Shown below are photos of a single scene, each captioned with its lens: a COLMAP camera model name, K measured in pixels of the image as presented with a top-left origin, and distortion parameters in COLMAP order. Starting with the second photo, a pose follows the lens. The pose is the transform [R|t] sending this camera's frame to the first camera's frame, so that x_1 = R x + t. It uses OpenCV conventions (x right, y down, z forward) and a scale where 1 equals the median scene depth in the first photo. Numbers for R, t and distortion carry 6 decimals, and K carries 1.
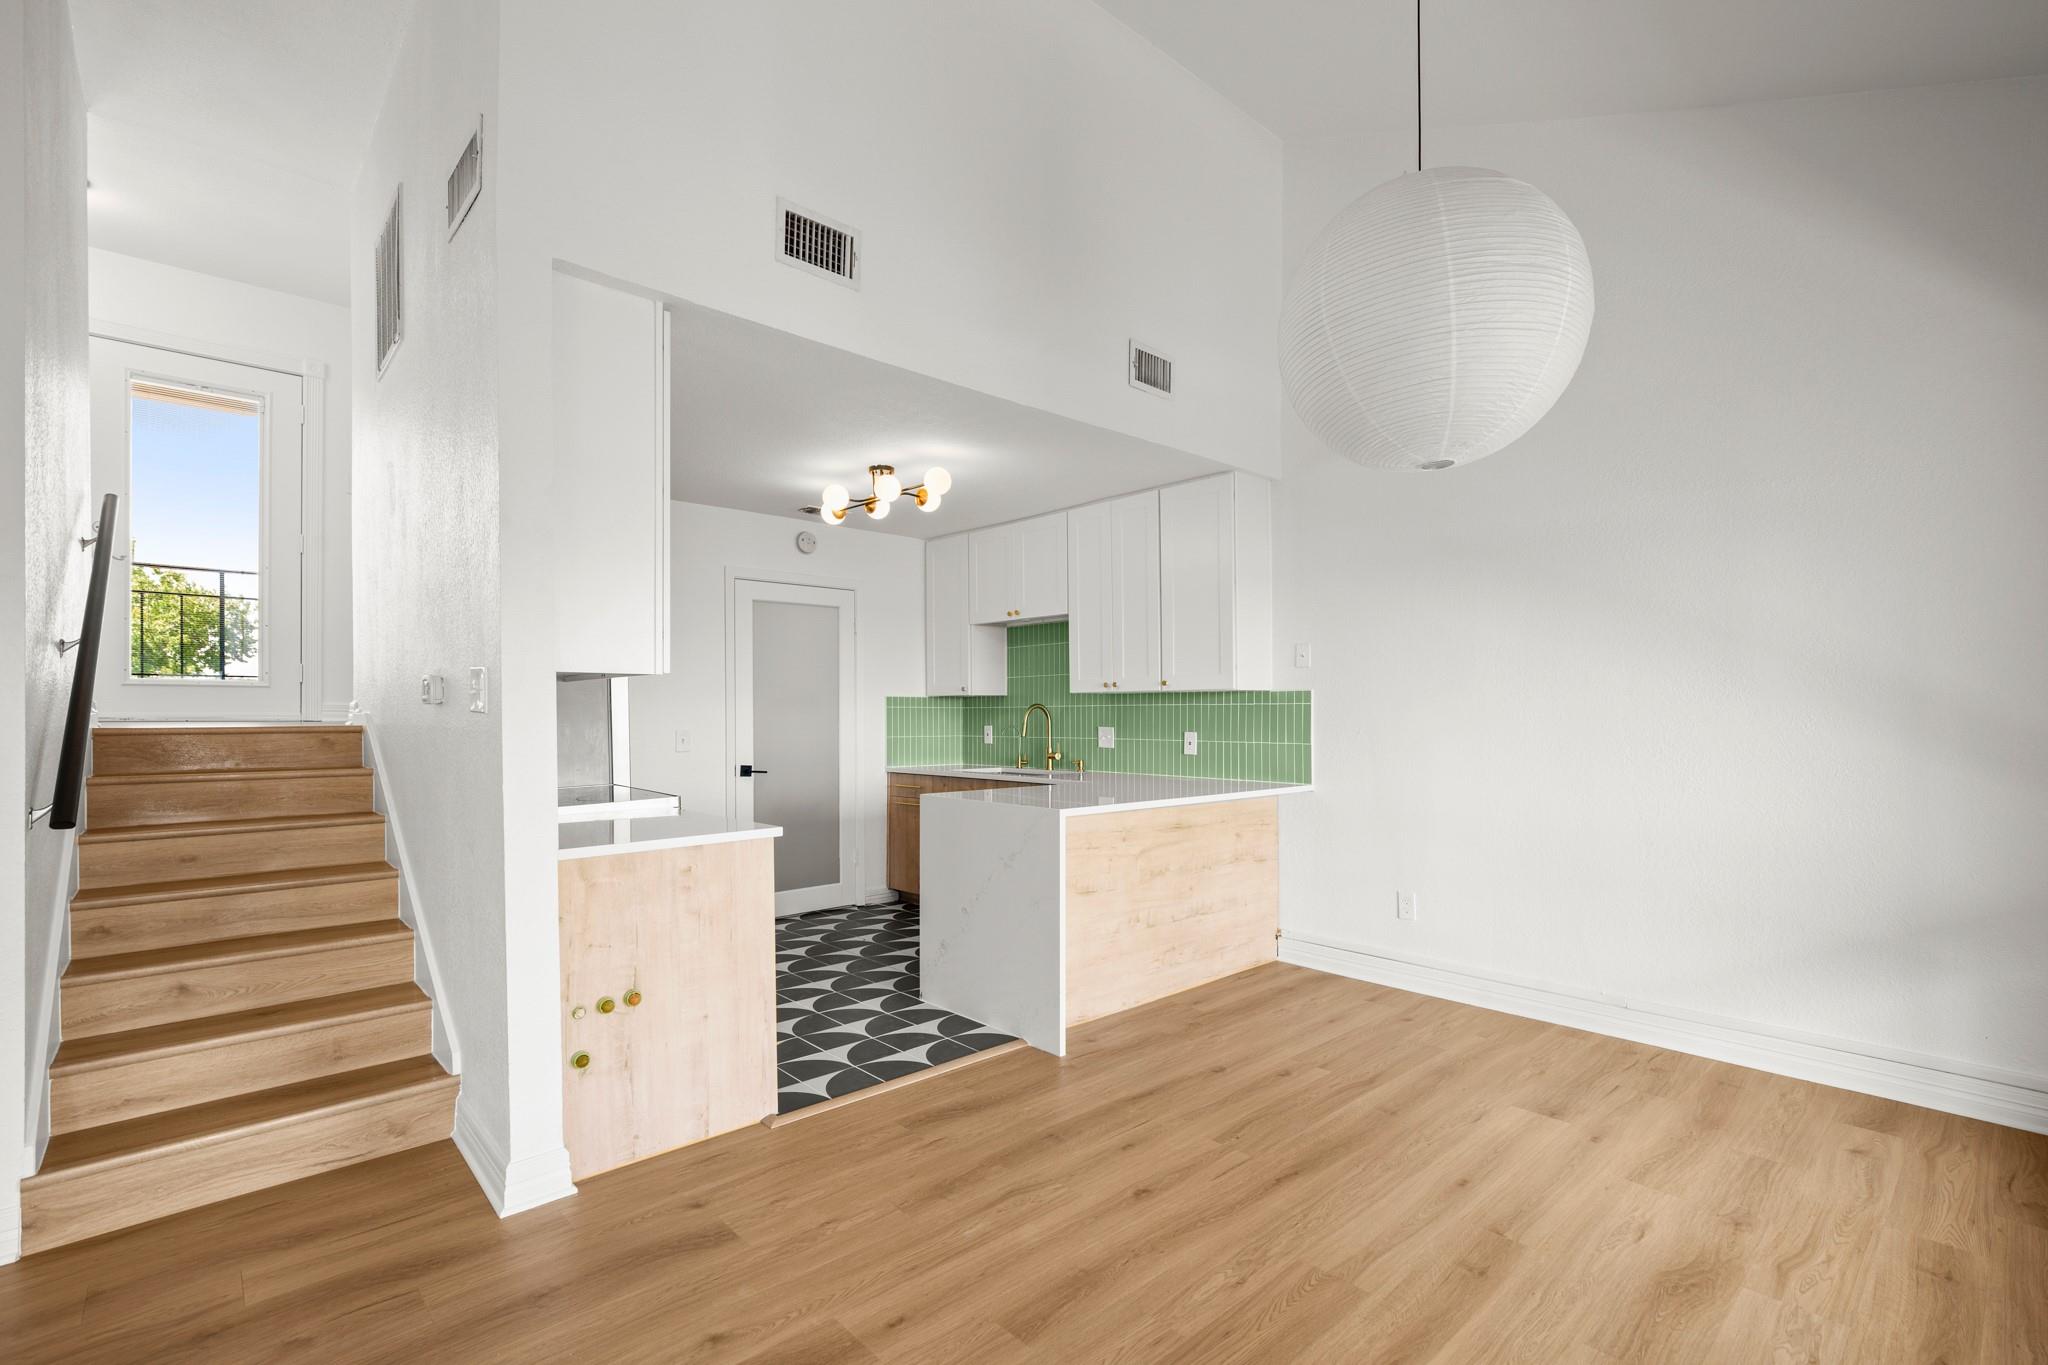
lens RADIAL K [[953.6, 0, 1042.8], [0, 953.6, 687.1], [0, 0, 1]] dist [-0.000829, -0.000236]
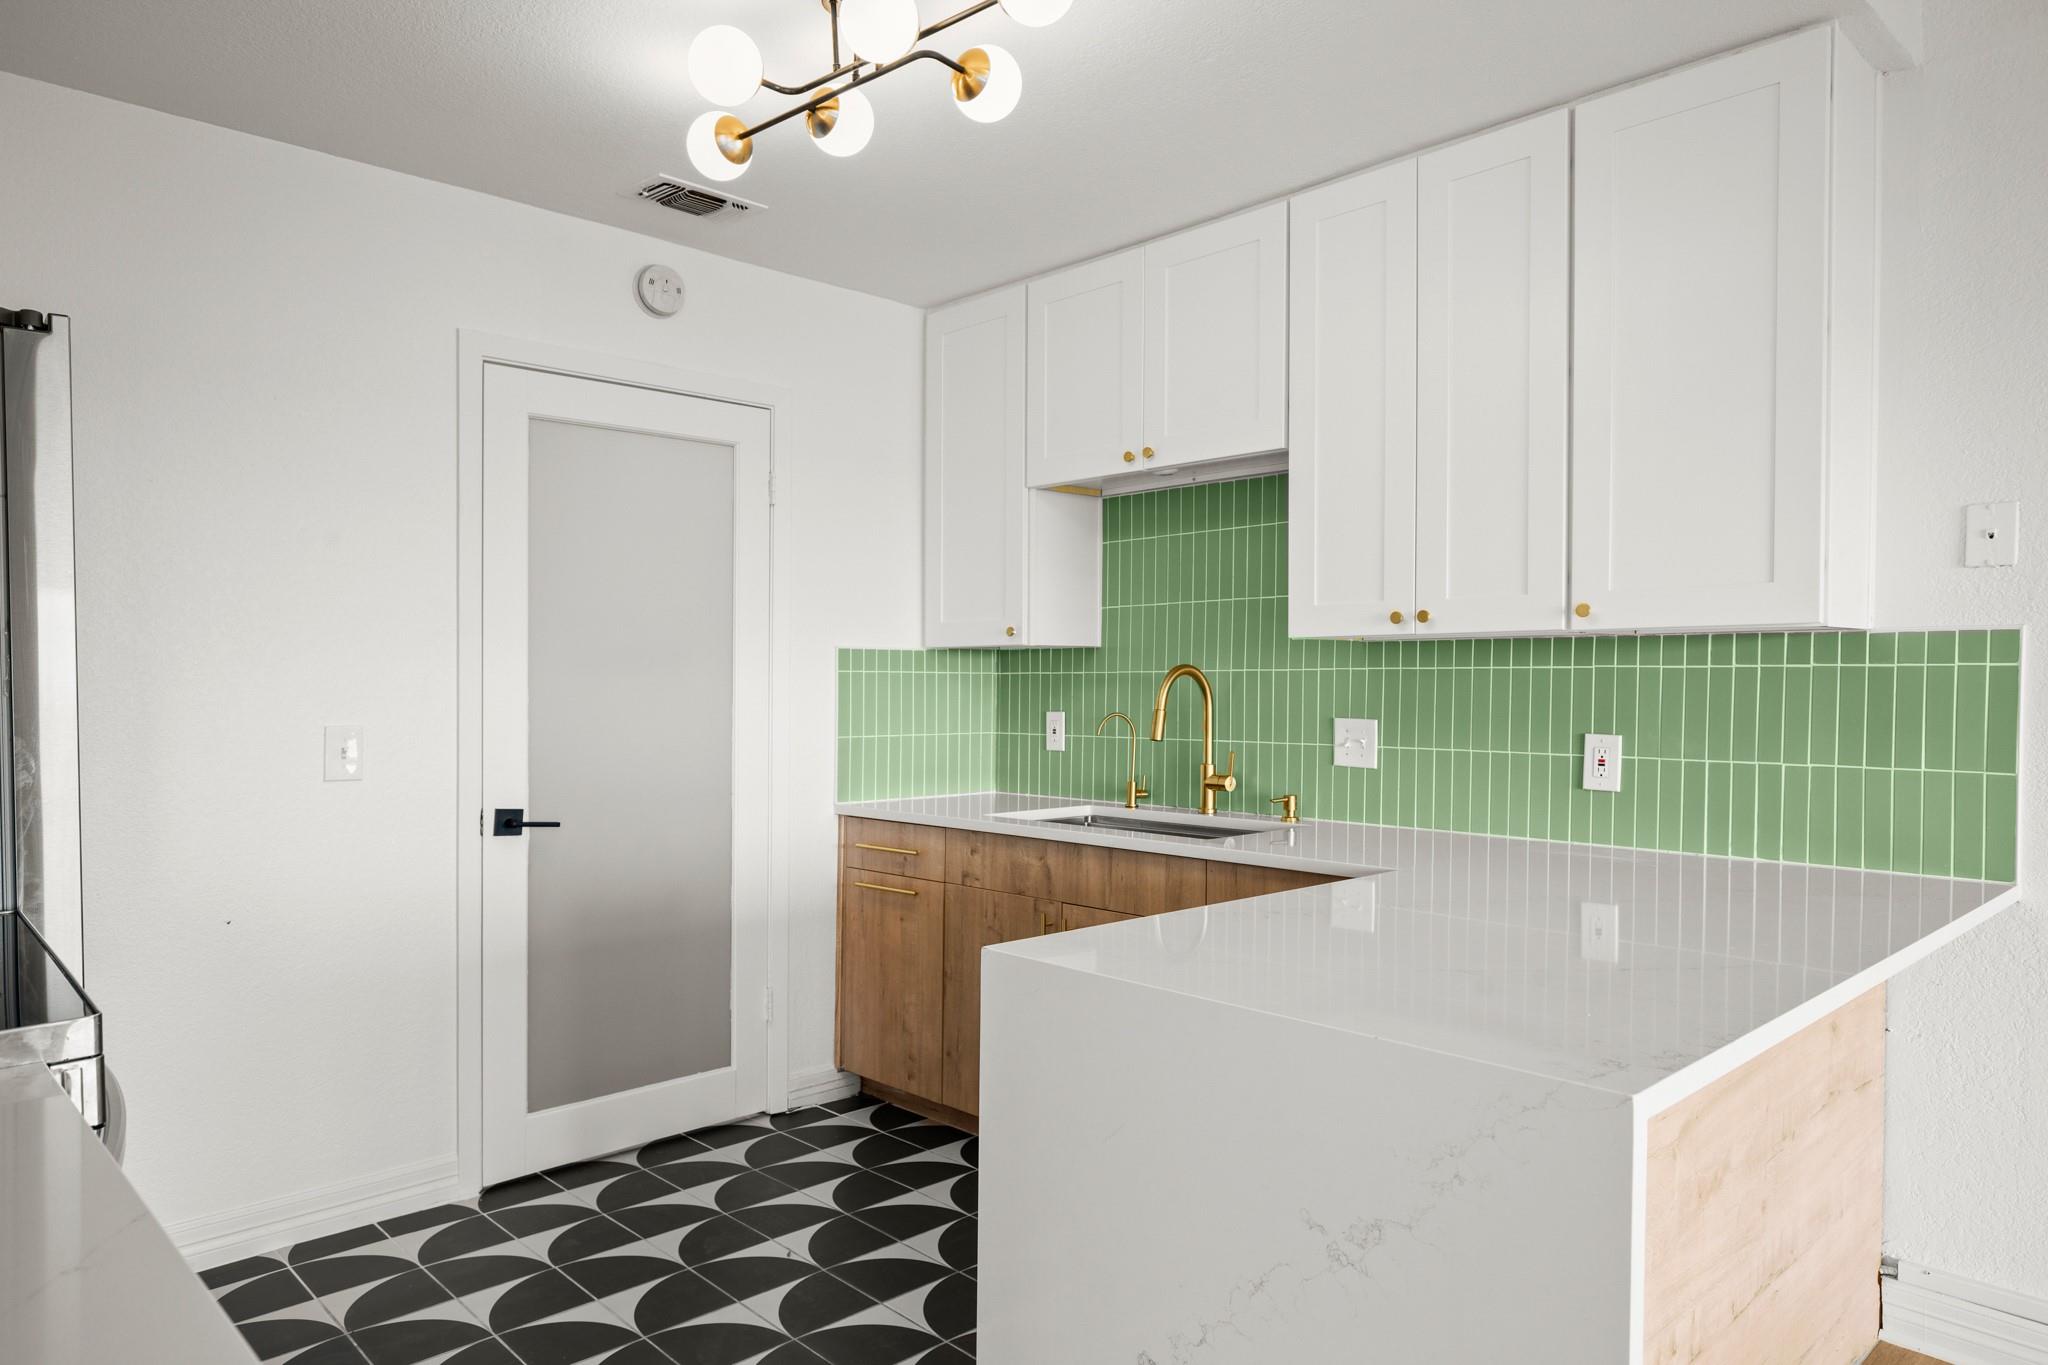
lens RADIAL K [[1301.8, 0, 1034.7], [0, 1301.8, 612.5], [0, 0, 1]] dist [-0.001410, -0.000036]
pose [[0.999901, 0.003520, 0.013614, -0.082178], [-0.003174, 0.999674, -0.025334, 0.008819], [-0.013699, 0.025288, 0.999586, 0.395102]]
